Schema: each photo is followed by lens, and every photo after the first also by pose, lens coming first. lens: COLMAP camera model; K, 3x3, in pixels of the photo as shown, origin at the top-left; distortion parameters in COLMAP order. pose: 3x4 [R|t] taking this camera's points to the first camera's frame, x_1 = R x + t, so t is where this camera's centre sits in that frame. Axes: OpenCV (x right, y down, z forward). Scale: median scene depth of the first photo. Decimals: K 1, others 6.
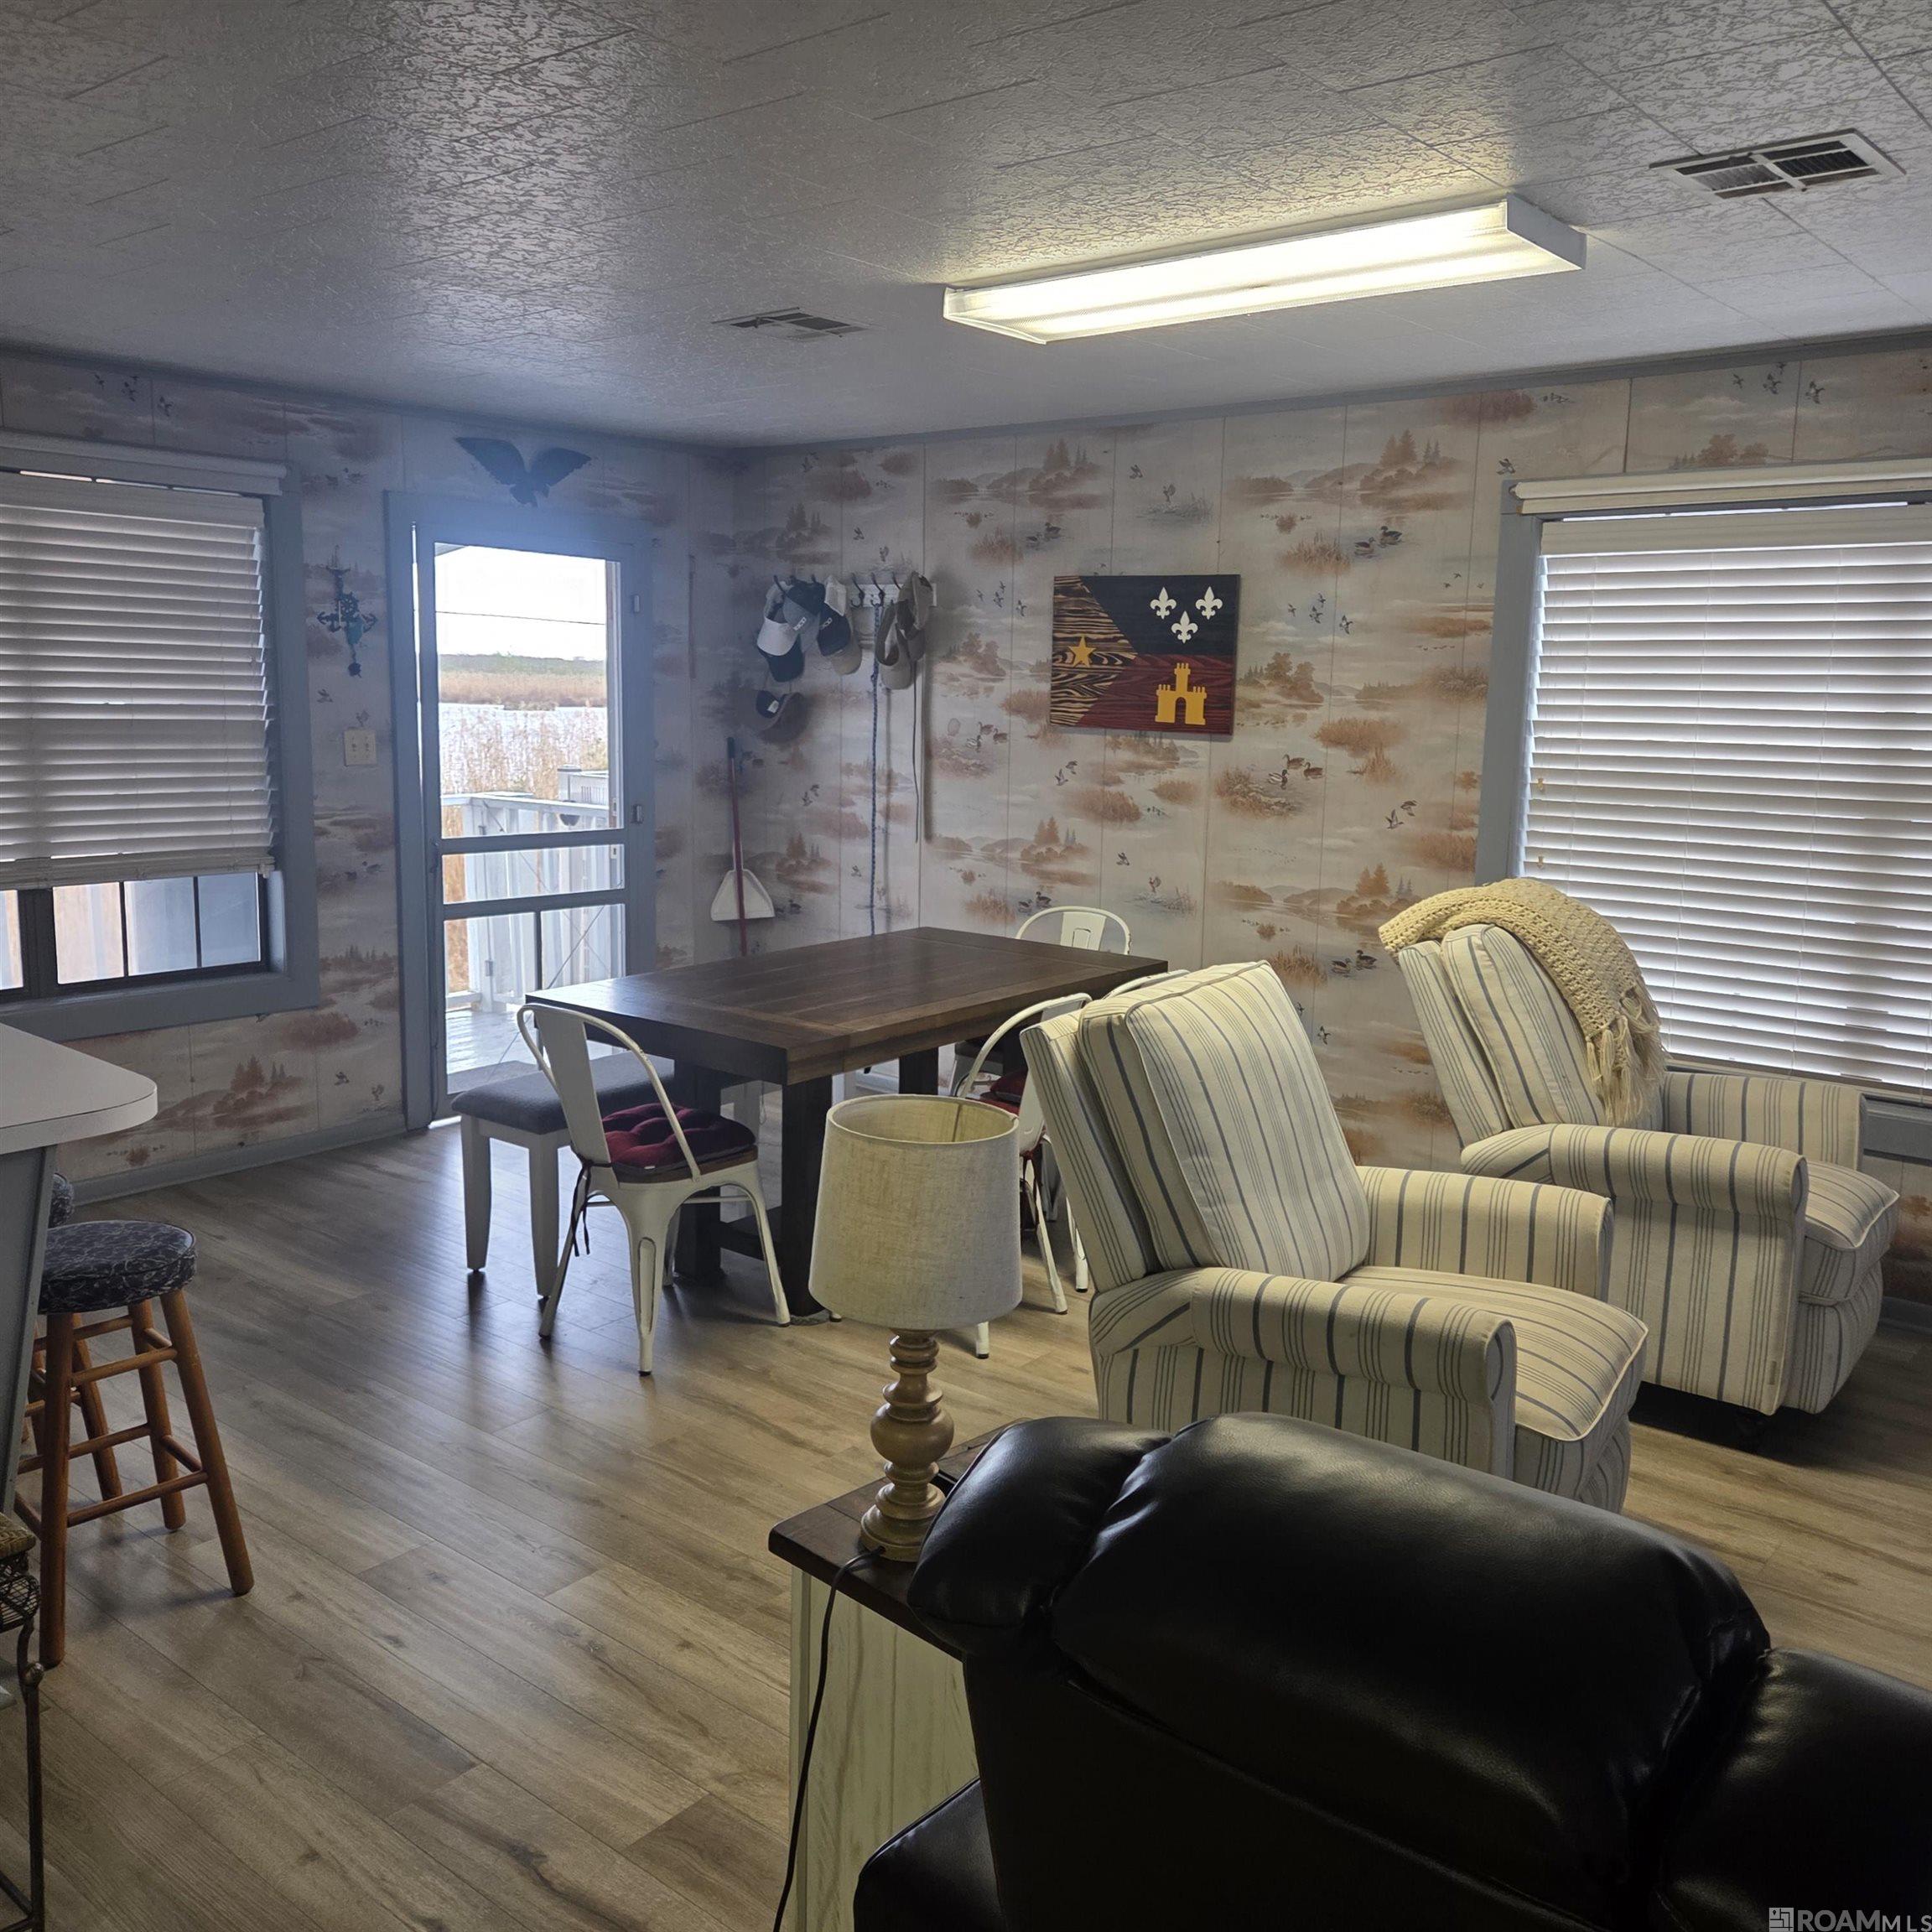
lens RADIAL K [[1742.1, 0, 940.1], [0, 1742.1, 958.4], [0, 0, 1]] dist [0.121111, -0.140300]
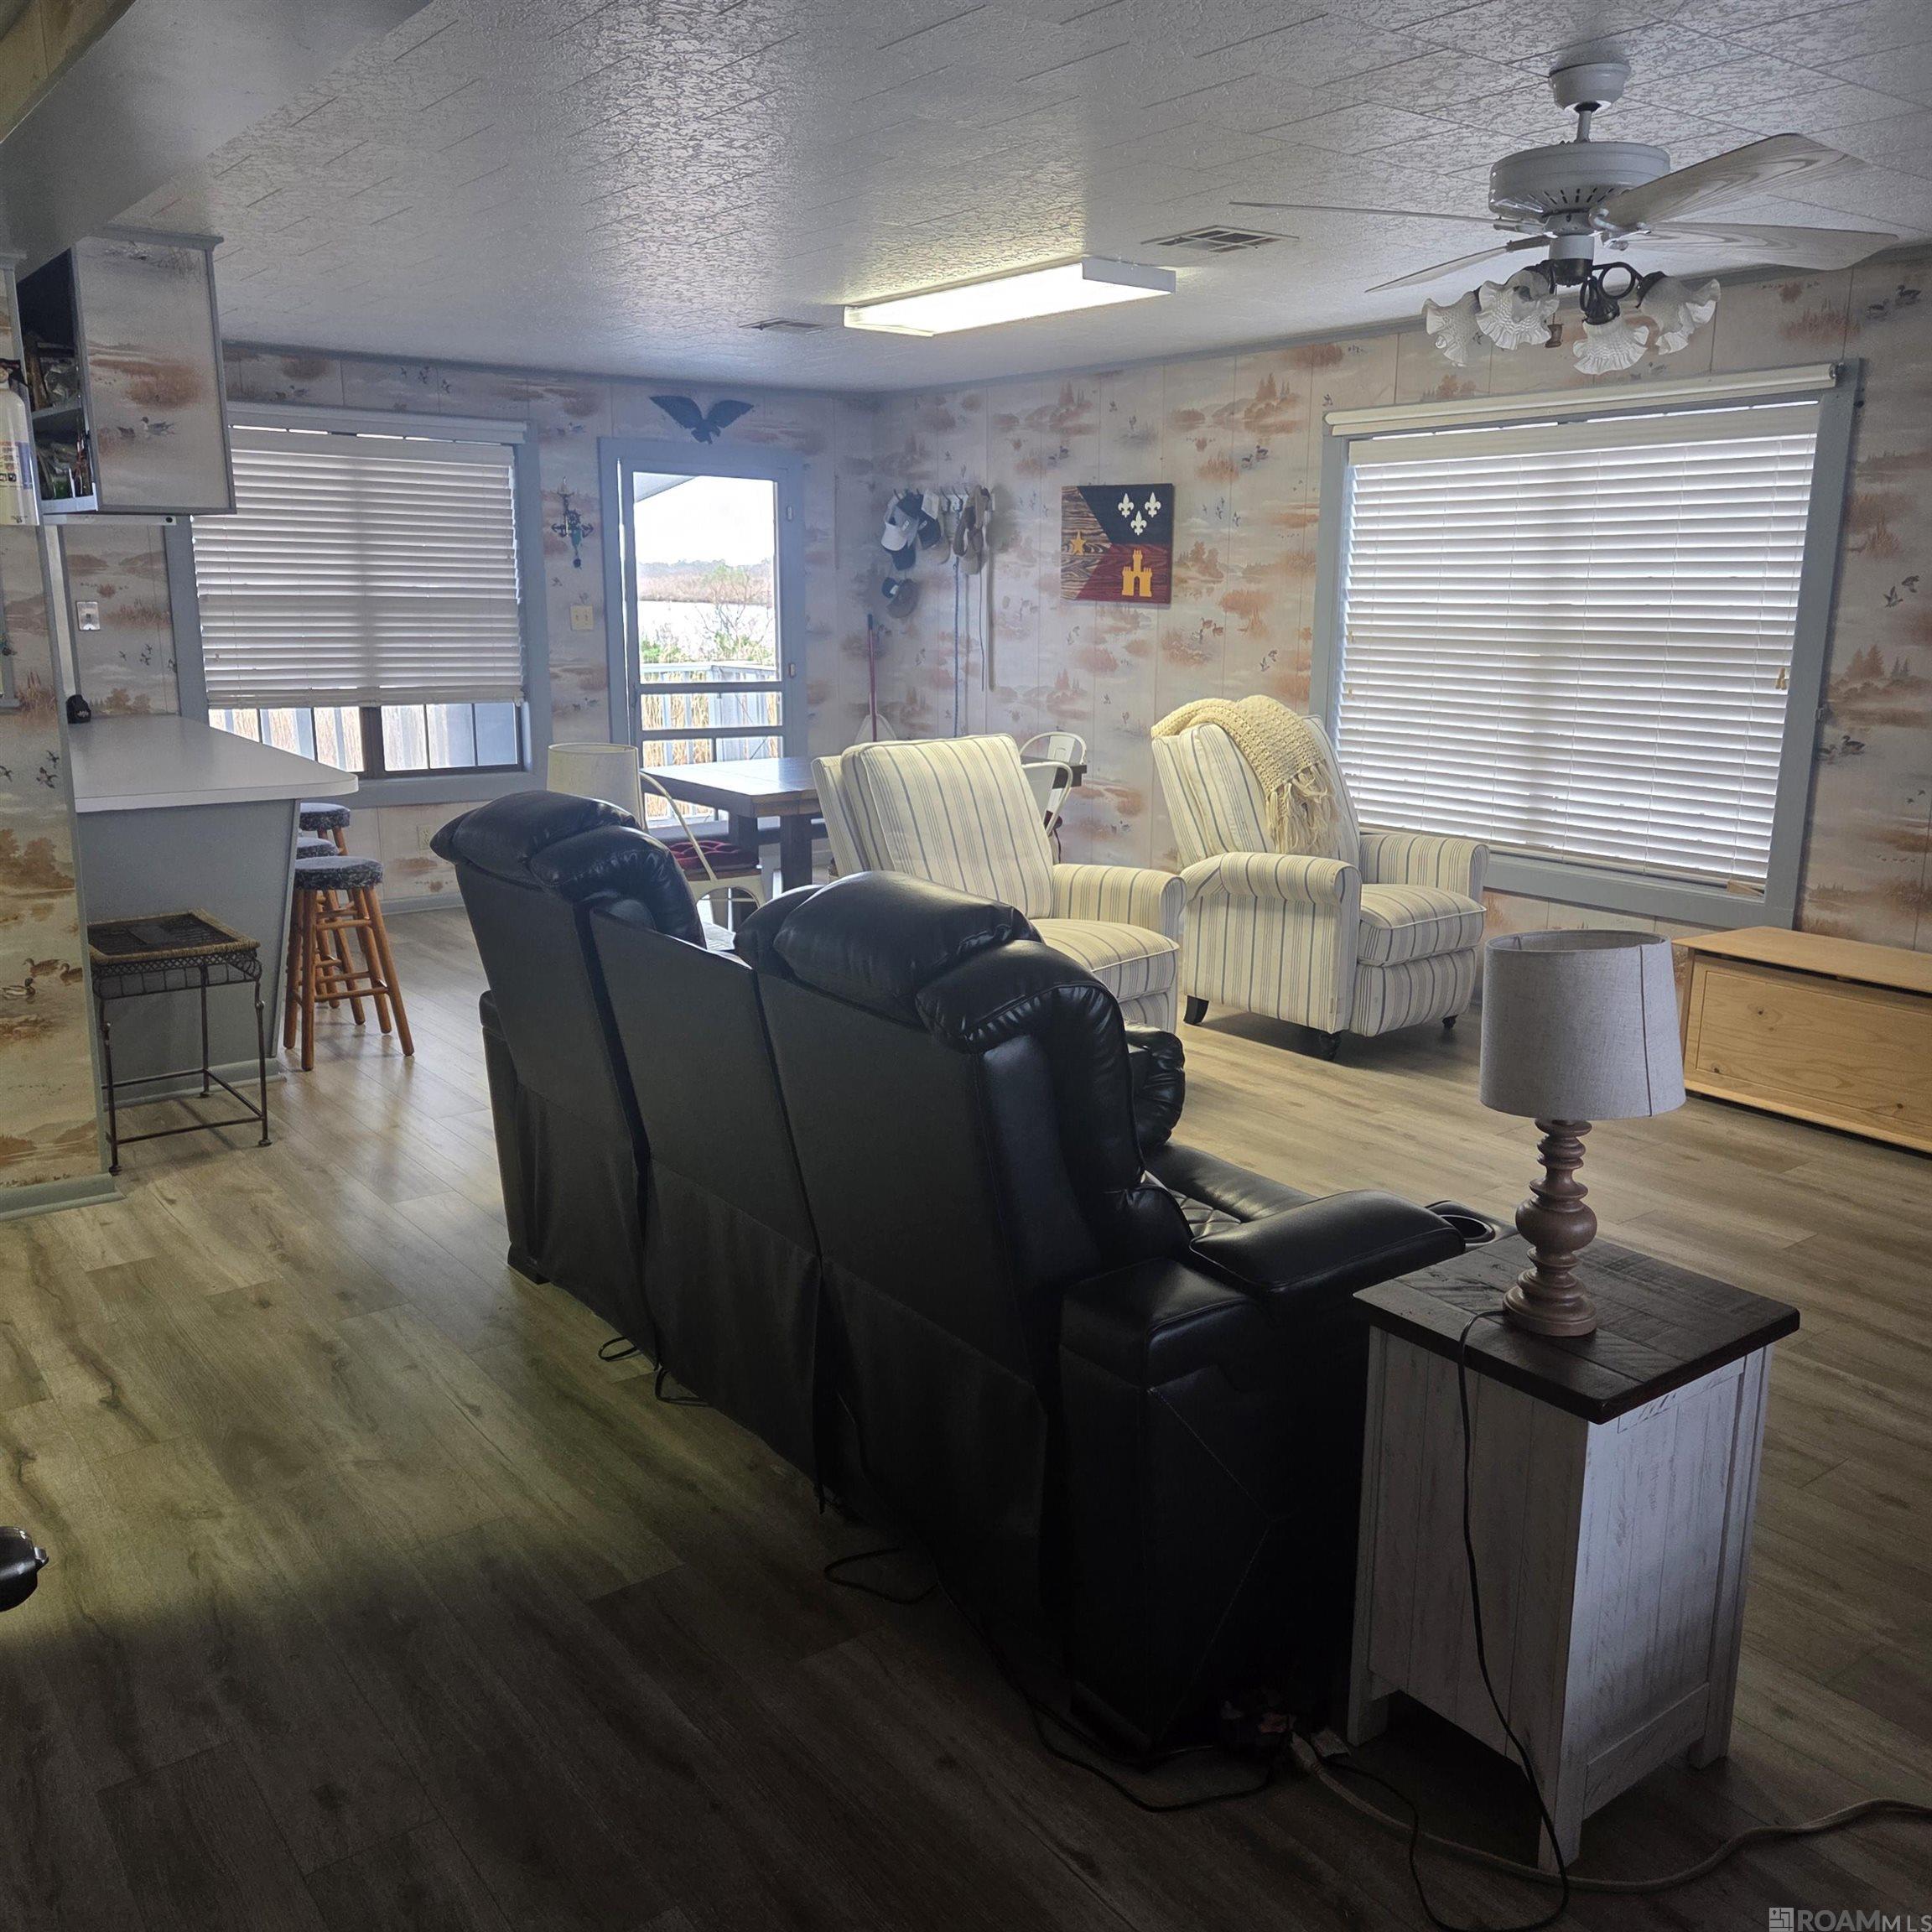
lens RADIAL K [[1721.5, 0, 966.0], [0, 1721.5, 966.0], [0, 0, 1]] dist [0.112436, -0.107675]
pose [[0.974912, 0.038765, -0.219188, 0.313252], [-0.026030, 0.997817, 0.060694, 0.073731], [0.221063, -0.053466, 0.973793, -0.349750]]
